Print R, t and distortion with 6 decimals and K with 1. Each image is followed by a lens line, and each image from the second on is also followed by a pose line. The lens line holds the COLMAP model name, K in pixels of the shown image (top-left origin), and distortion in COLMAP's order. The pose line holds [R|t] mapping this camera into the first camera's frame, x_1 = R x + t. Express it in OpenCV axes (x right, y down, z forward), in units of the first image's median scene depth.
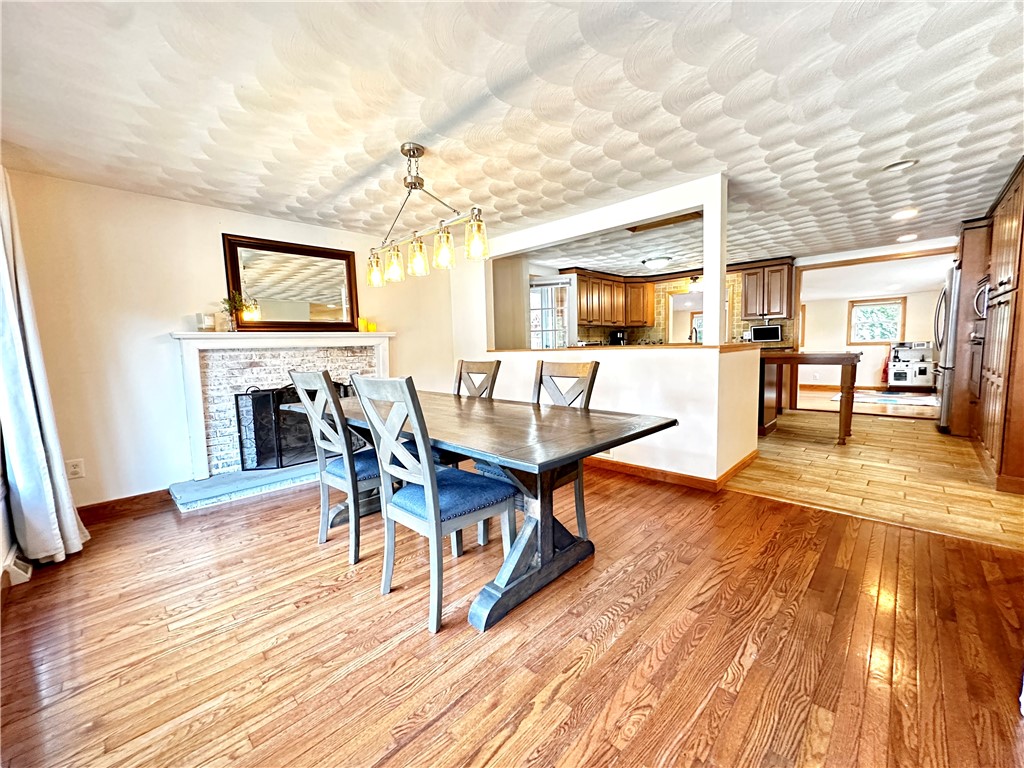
lens RADIAL K [[410.4, 0, 513.8], [0, 410.4, 381.8], [0, 0, 1]] dist [-0.004213, 0.000815]
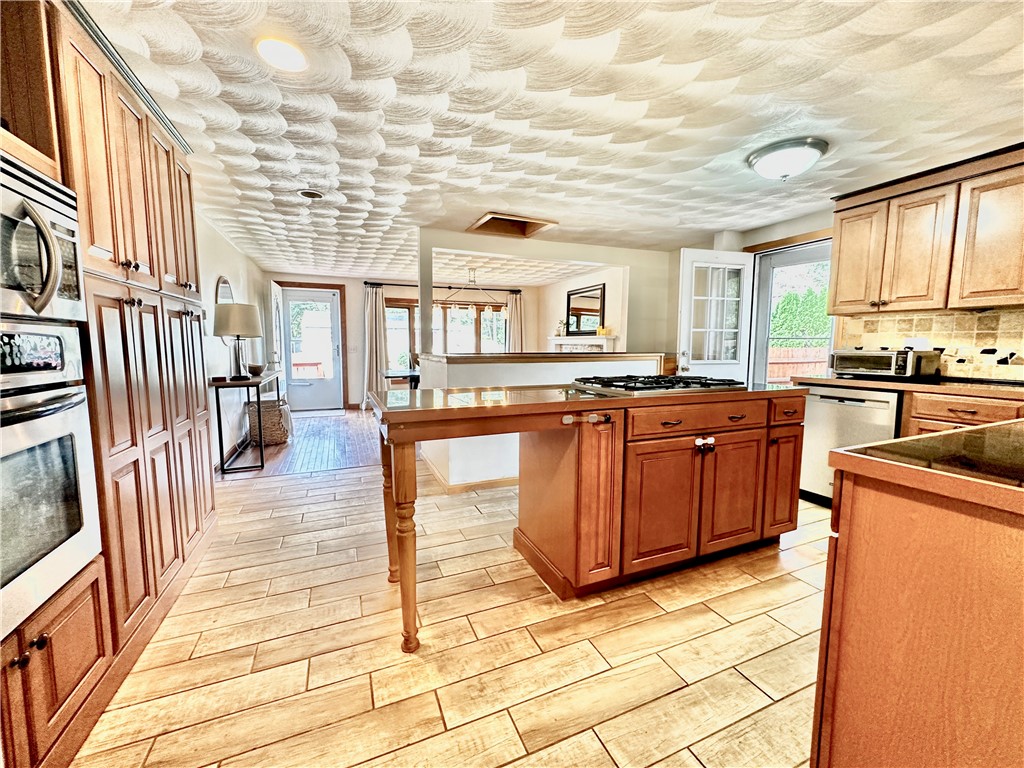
lens RADIAL K [[410.4, 0, 518.3], [0, 410.4, 386.1], [0, 0, 1]] dist [-0.004213, 0.000815]
pose [[-0.382270, 0.125849, -0.915441, 0.696547], [-0.073692, 0.983375, 0.165961, -0.098748], [0.921108, 0.130902, -0.366640, 0.770248]]
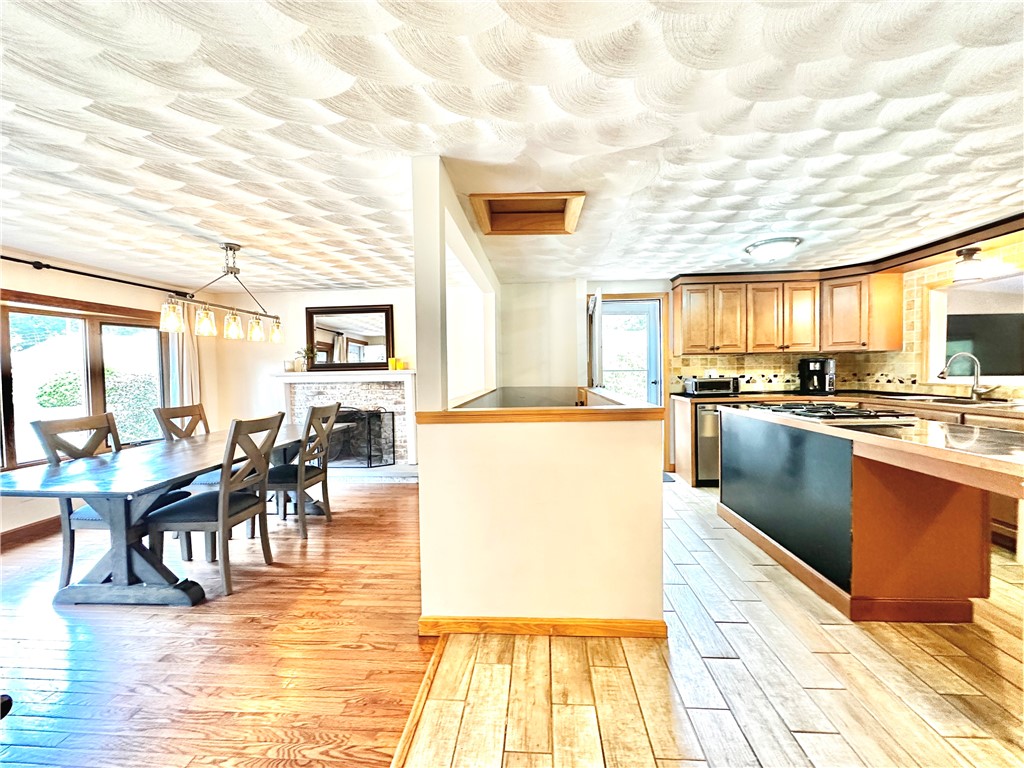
lens RADIAL K [[410.4, 0, 512.4], [0, 410.4, 382.4], [0, 0, 1]] dist [-0.004213, 0.000815]
pose [[0.645091, 0.040147, -0.763051, 0.461578], [-0.067988, 0.997674, -0.004987, -0.060184], [0.761075, 0.055096, 0.646320, 0.287749]]
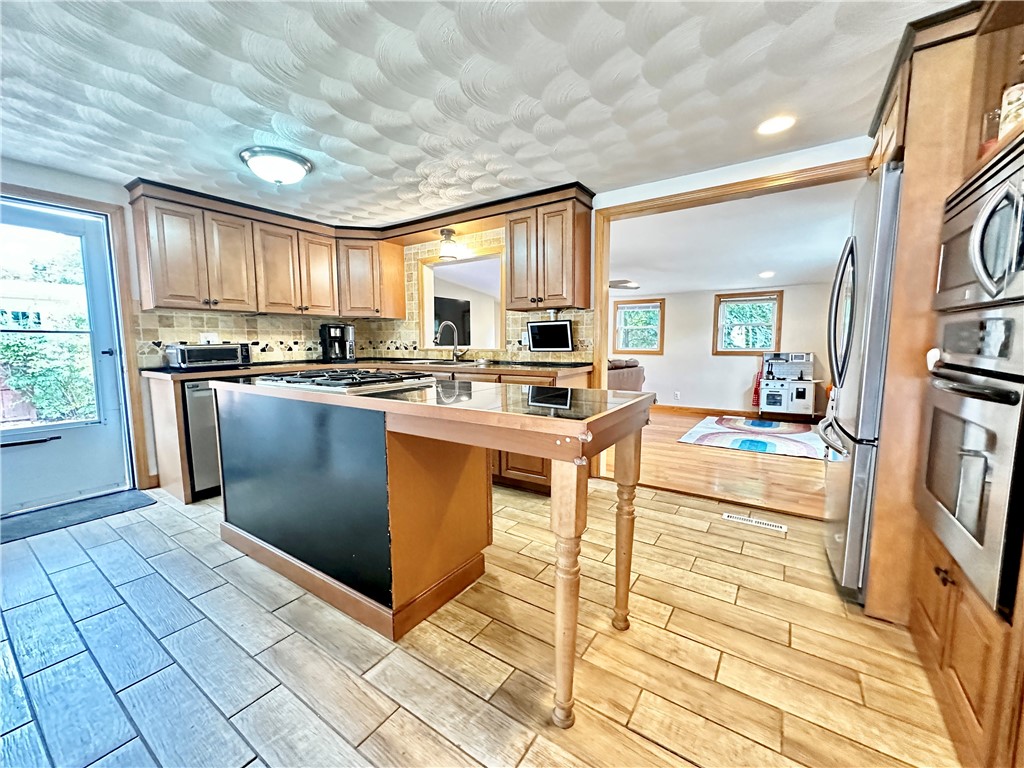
lens RADIAL K [[410.4, 0, 513.4], [0, 410.4, 380.8], [0, 0, 1]] dist [-0.004213, 0.000815]
pose [[0.984618, 0.006627, 0.174593, 0.427147], [-0.007532, 0.999961, 0.004522, -0.055228], [-0.174556, -0.005768, 0.984630, 0.431066]]
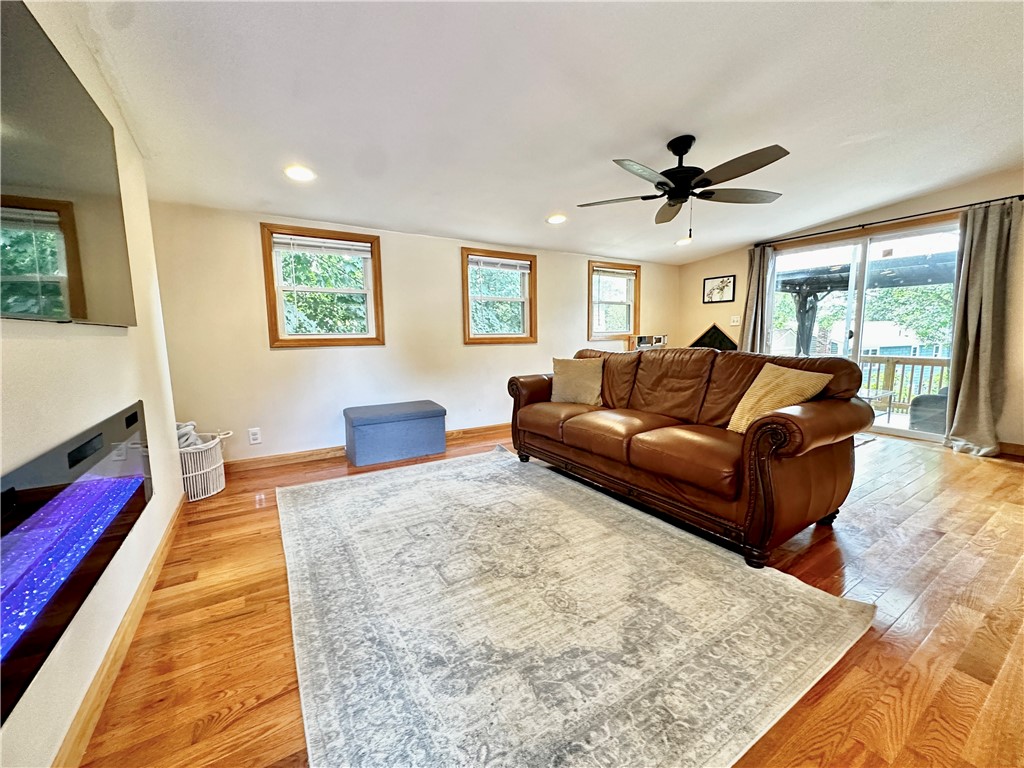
lens RADIAL K [[410.4, 0, 513.0], [0, 410.4, 380.1], [0, 0, 1]] dist [-0.004213, 0.000815]
pose [[0.239013, -0.091580, 0.966688, 0.310726], [0.088803, 0.993432, 0.072157, -0.109430], [-0.966947, 0.068598, 0.245576, 1.247353]]
